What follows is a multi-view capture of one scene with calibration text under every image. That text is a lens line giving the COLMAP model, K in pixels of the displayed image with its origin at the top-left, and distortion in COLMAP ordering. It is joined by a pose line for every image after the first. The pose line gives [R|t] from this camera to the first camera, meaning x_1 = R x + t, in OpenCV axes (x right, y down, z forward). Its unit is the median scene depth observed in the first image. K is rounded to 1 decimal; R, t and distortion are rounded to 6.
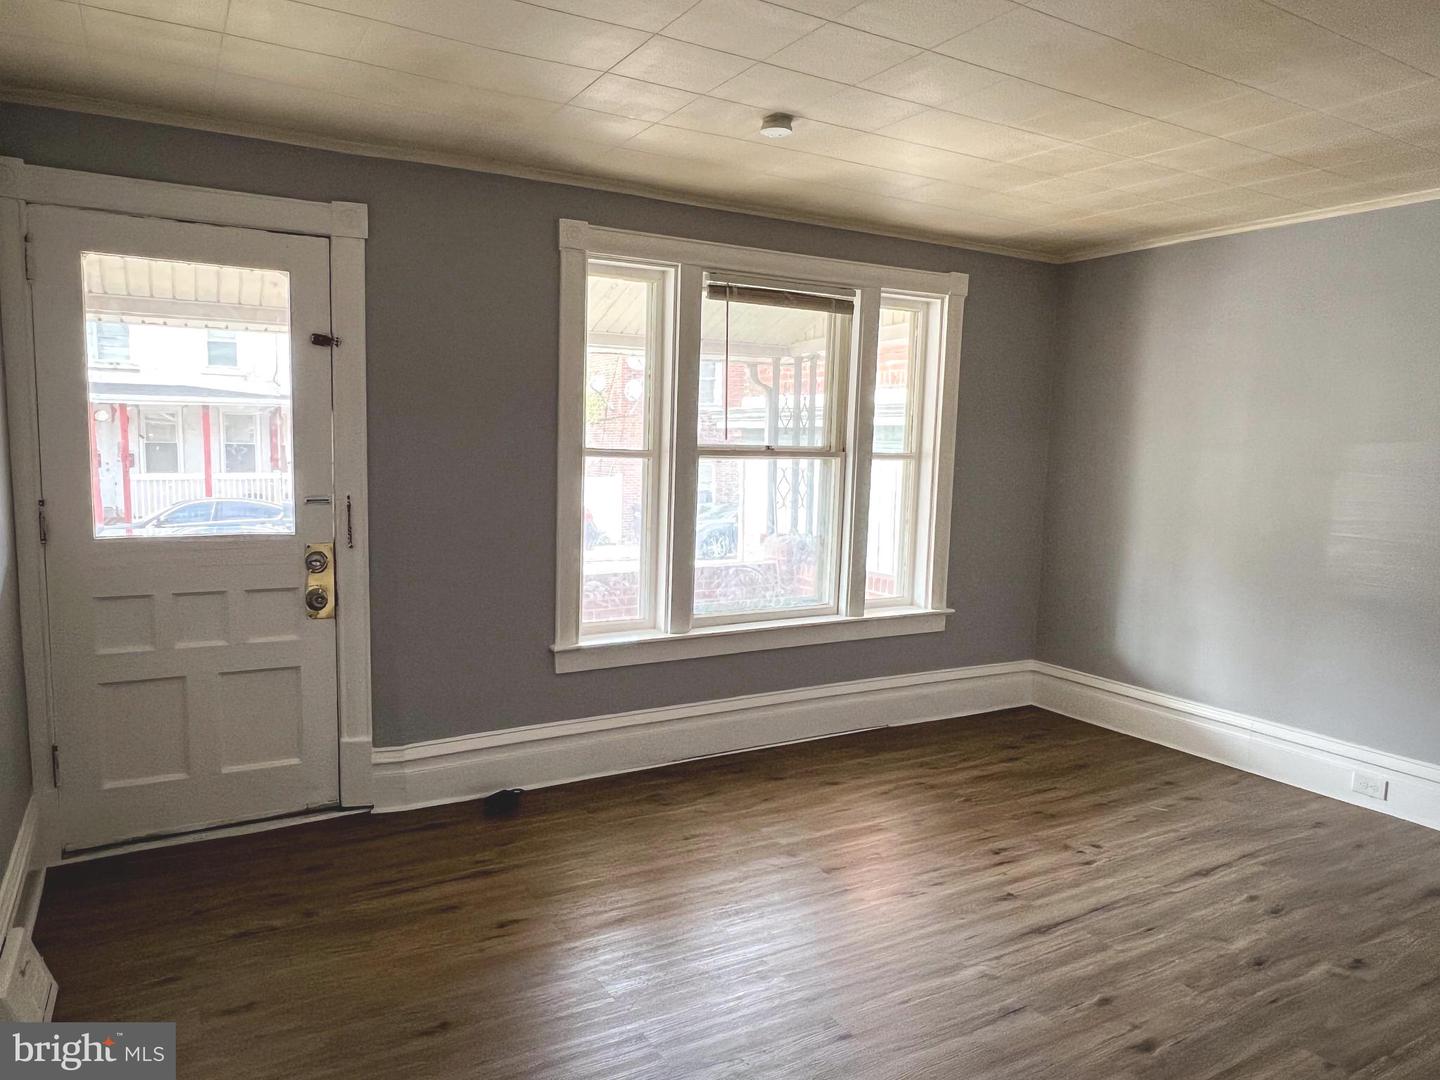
lens RADIAL K [[971.3, 0, 720.0], [0, 971.3, 540.0], [0, 0, 1]] dist [-0.002501, -0.000569]
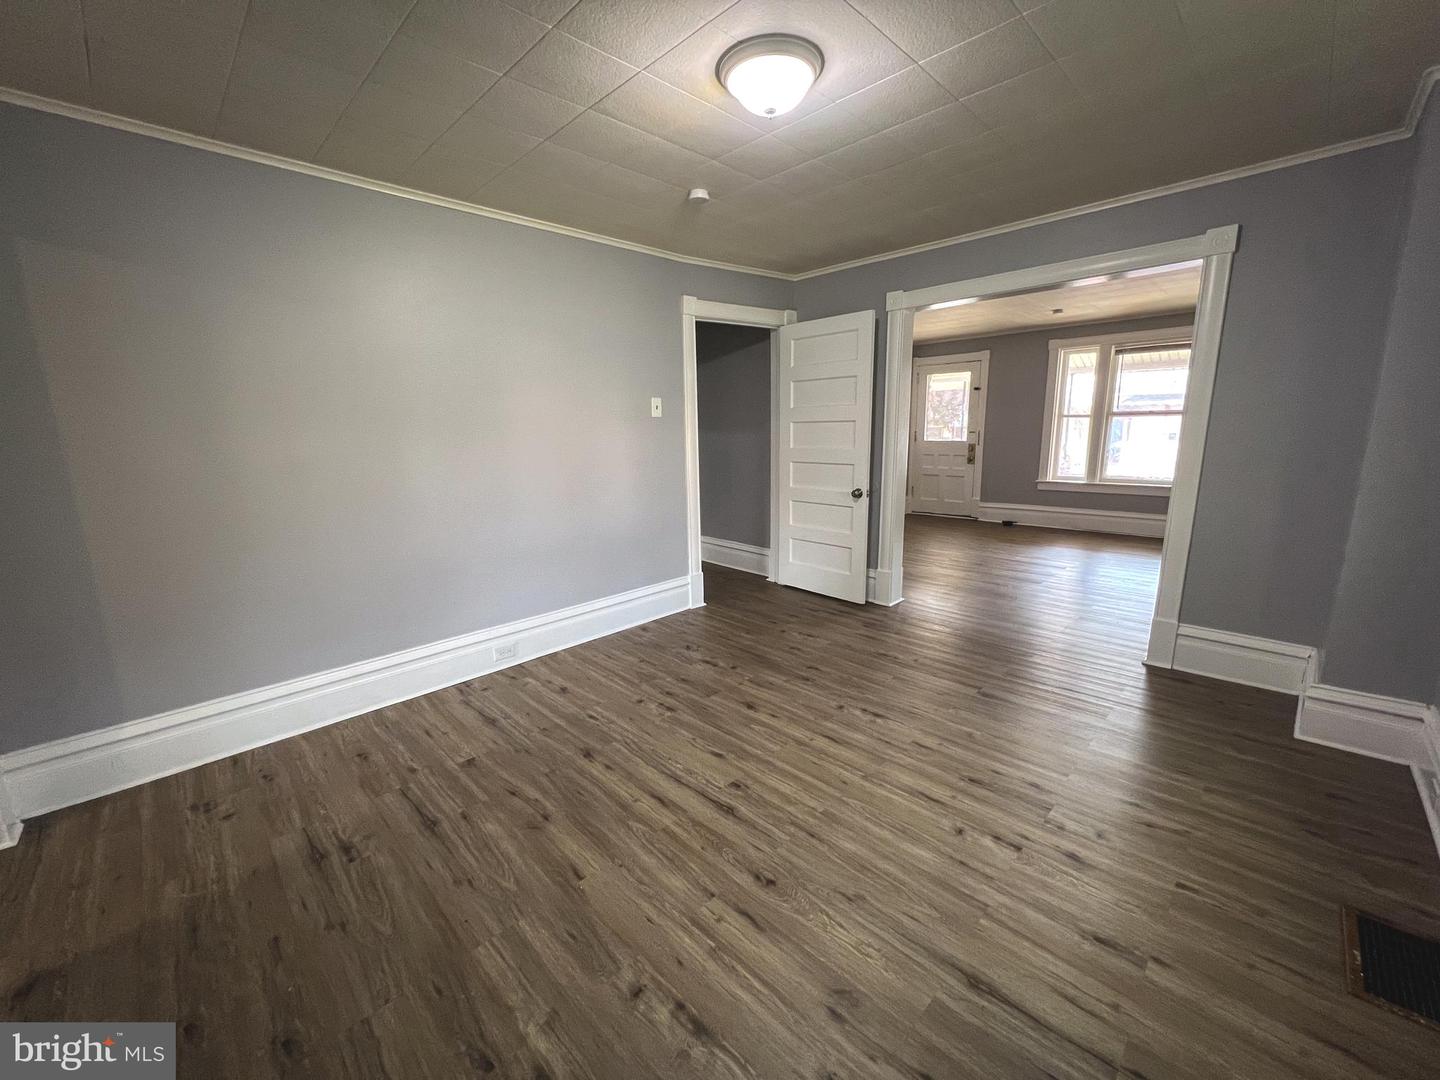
lens RADIAL K [[575.3, 0, 720.0], [0, 575.3, 540.0], [0, 0, 1]] dist [-0.000503, 0.000186]
pose [[0.255211, 0.165506, -0.952615, 1.442110], [-0.072224, 0.985751, 0.151914, 0.097554], [0.964184, 0.030032, 0.263528, -0.489121]]
